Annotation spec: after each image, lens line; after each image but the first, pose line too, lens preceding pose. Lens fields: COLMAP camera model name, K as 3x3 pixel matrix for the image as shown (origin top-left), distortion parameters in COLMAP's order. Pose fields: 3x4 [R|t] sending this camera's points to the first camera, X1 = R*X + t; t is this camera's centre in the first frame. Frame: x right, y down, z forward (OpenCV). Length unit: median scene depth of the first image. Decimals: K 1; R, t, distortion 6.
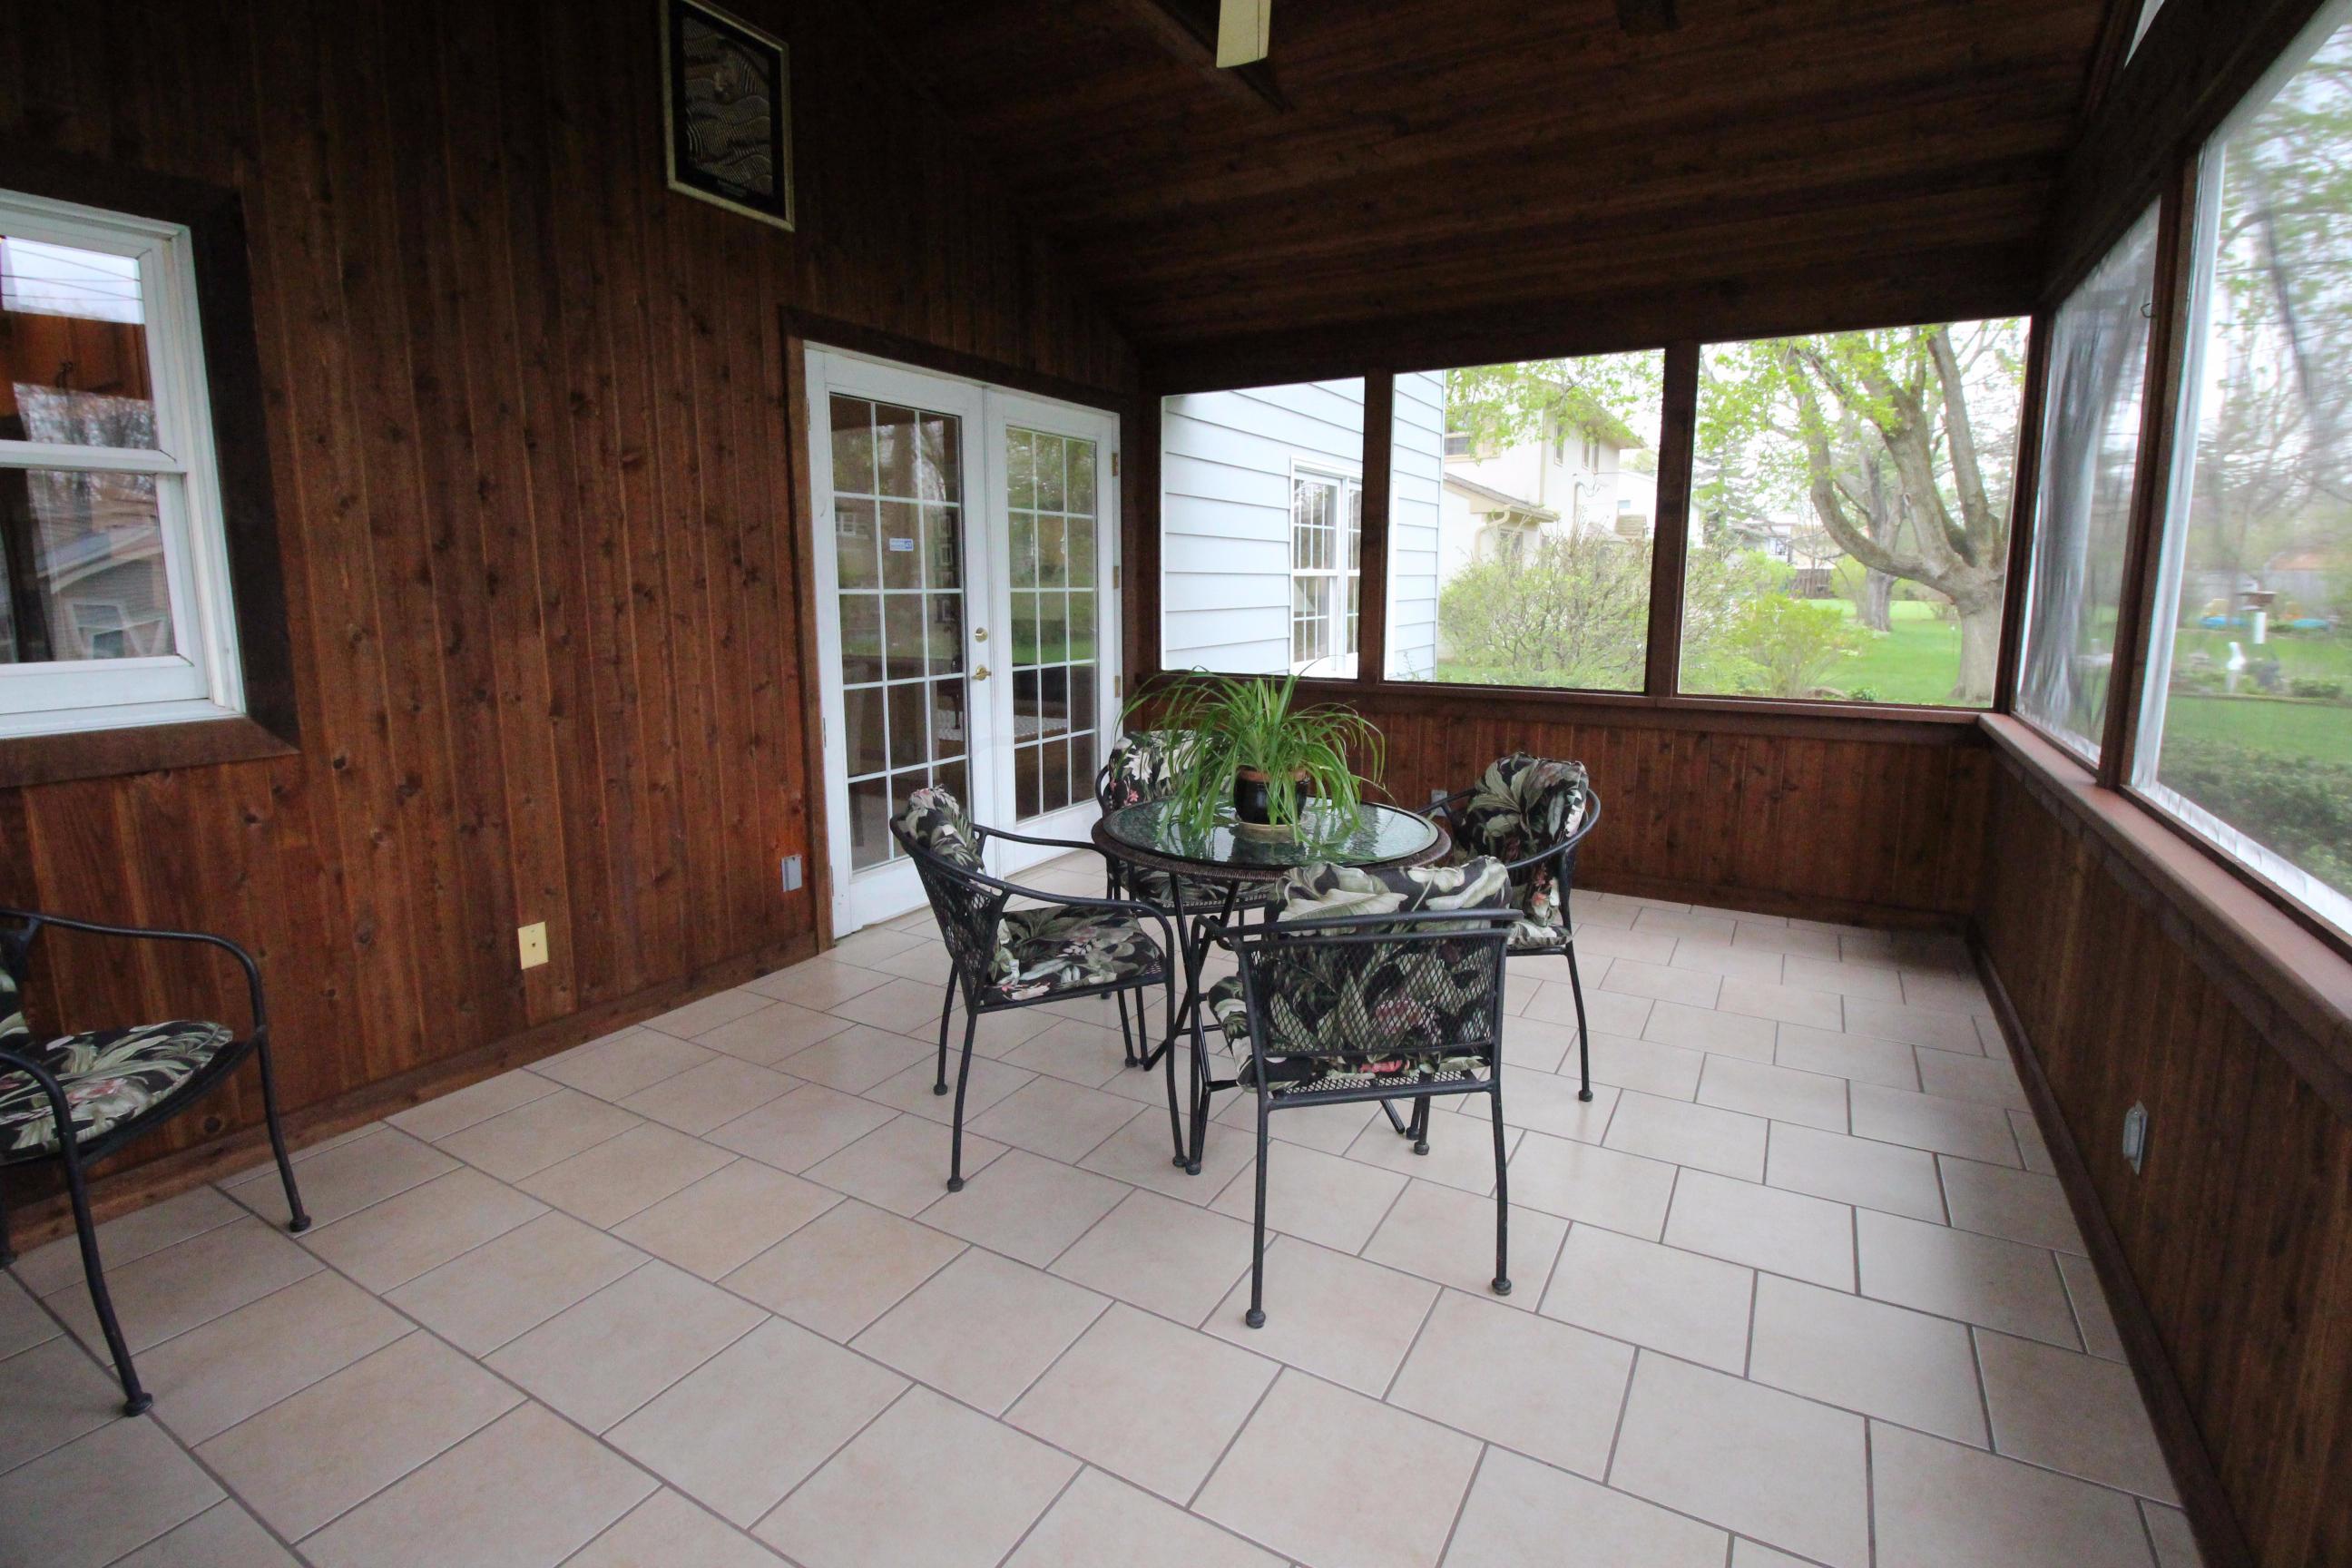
lens RADIAL K [[1085.9, 0, 1172.0], [0, 1085.9, 773.2], [0, 0, 1]] dist [-0.004536, -0.001421]
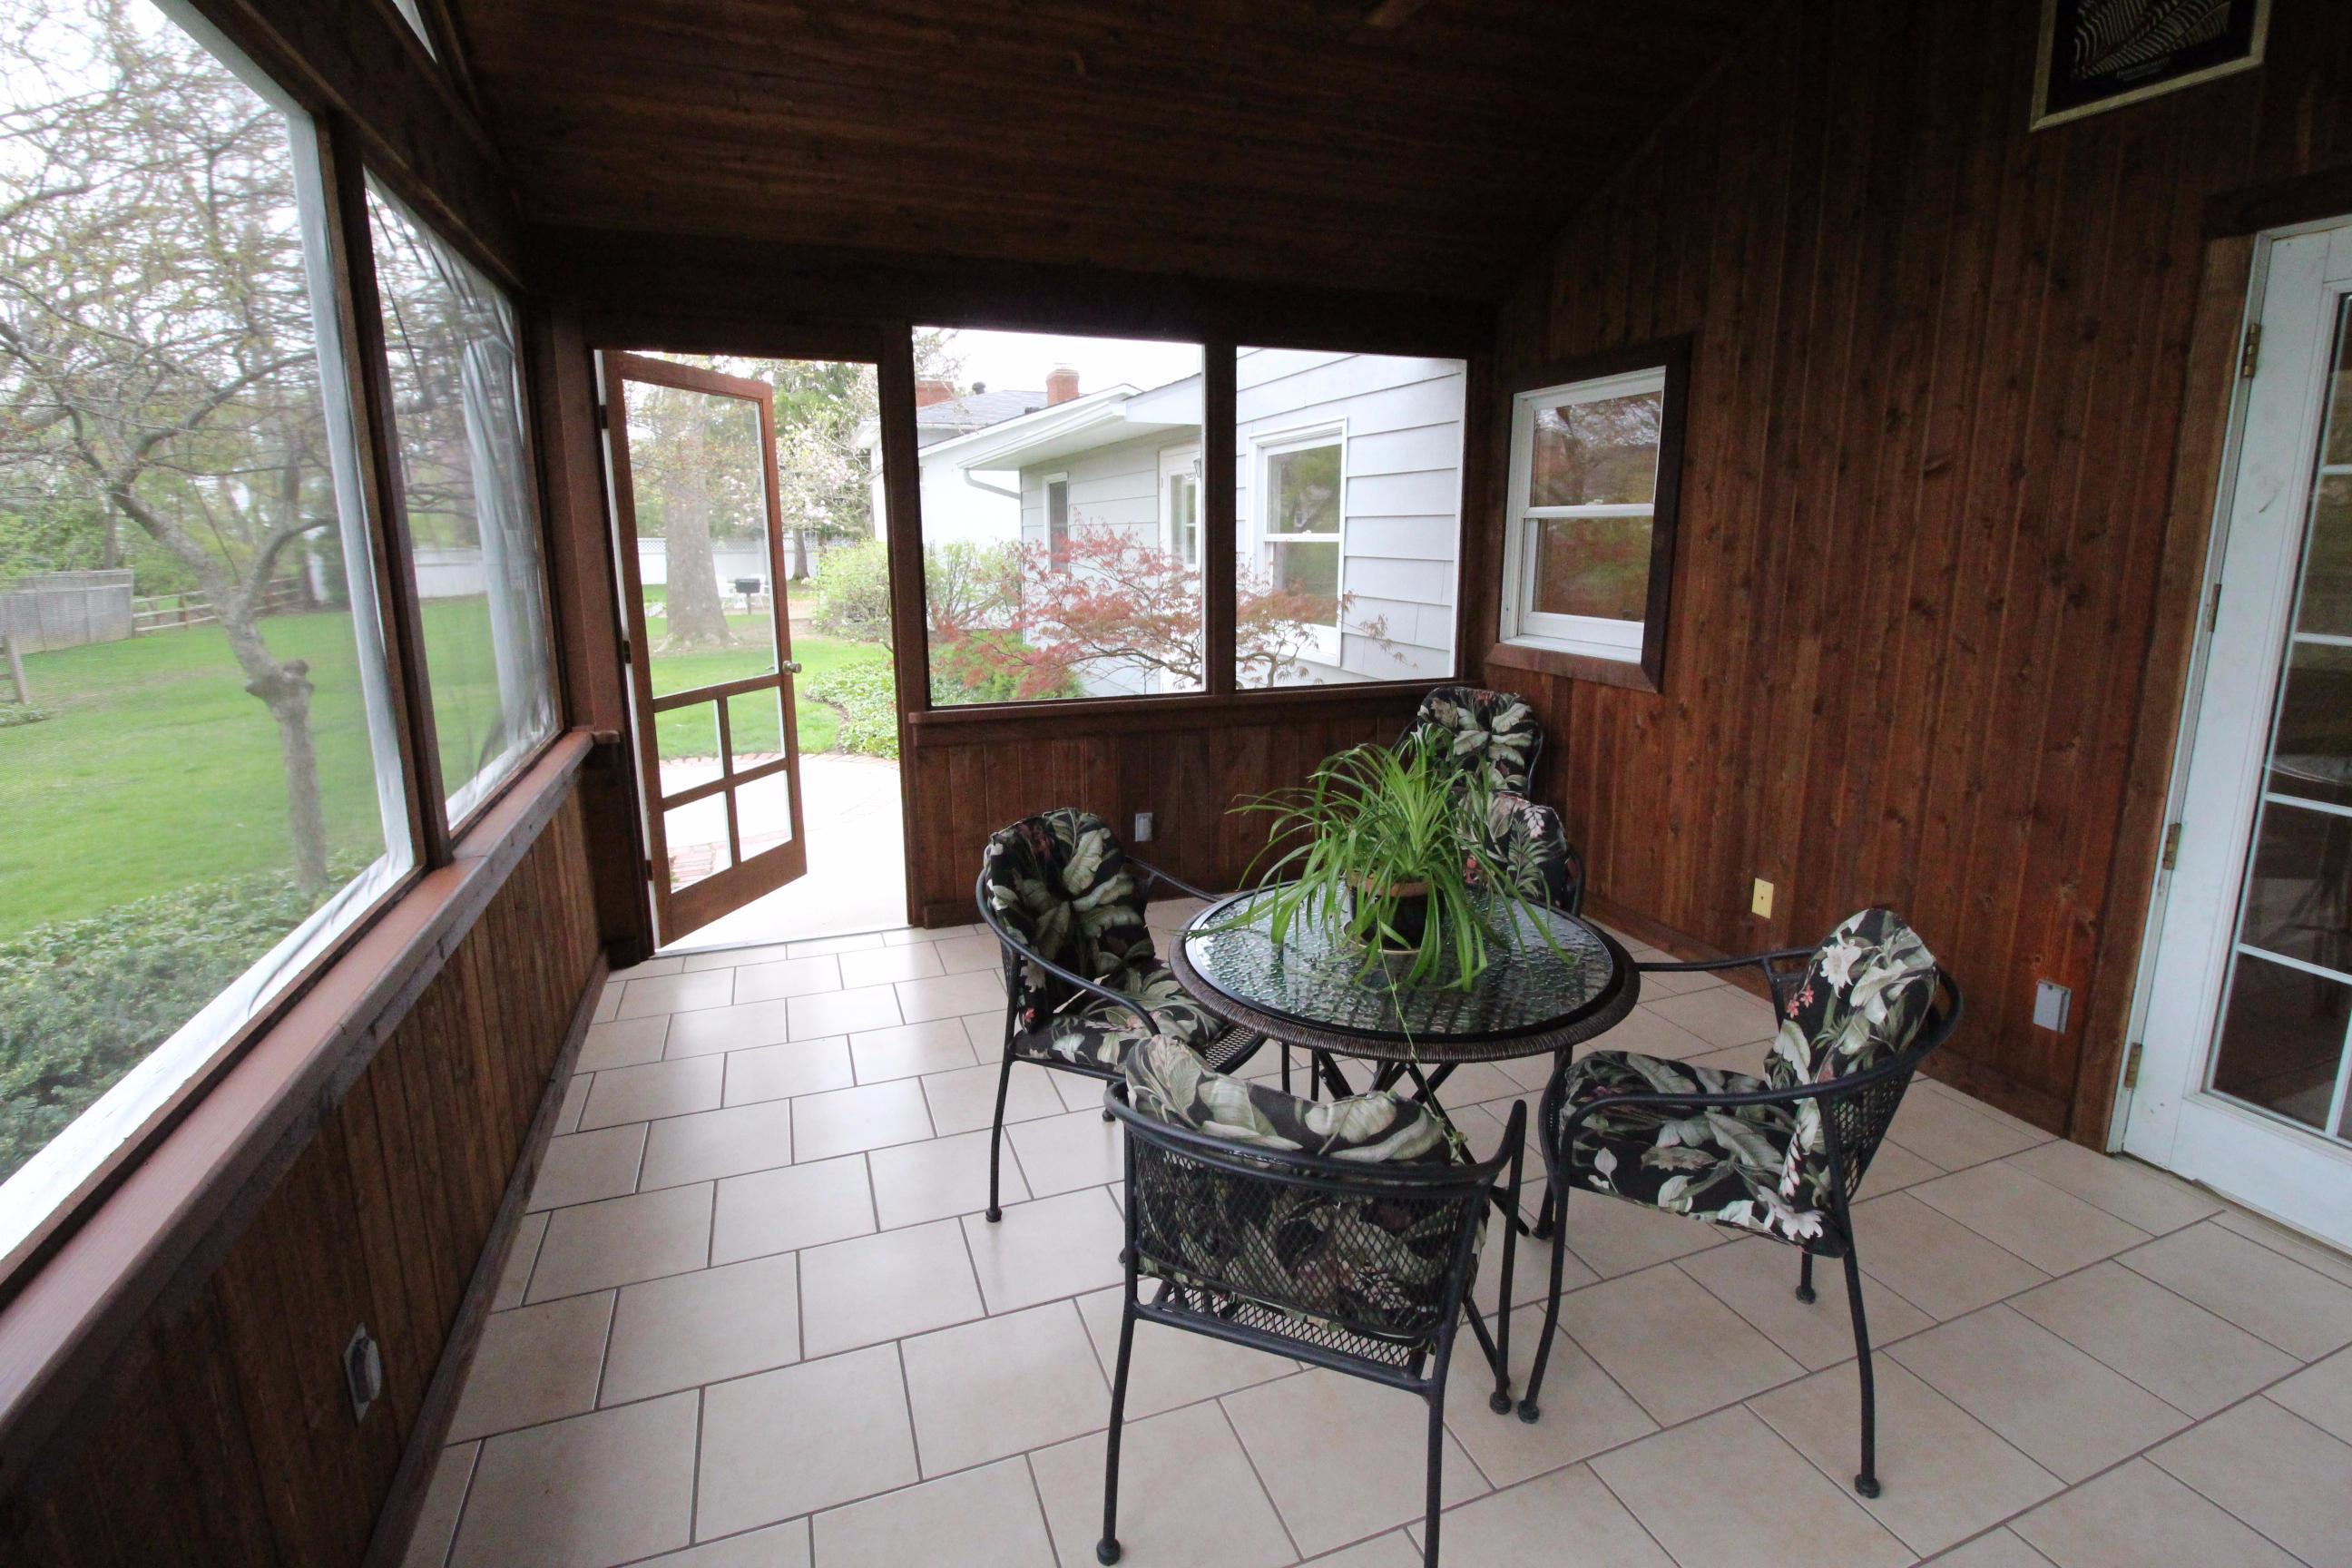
lens RADIAL K [[1085.9, 0, 1180.0], [0, 1085.9, 782.4], [0, 0, 1]] dist [-0.004536, -0.001421]
pose [[-0.627851, 0.177260, -0.757880, 0.663704], [-0.135370, 0.934012, 0.330599, -0.256836], [0.766471, 0.310161, -0.562425, 1.114420]]
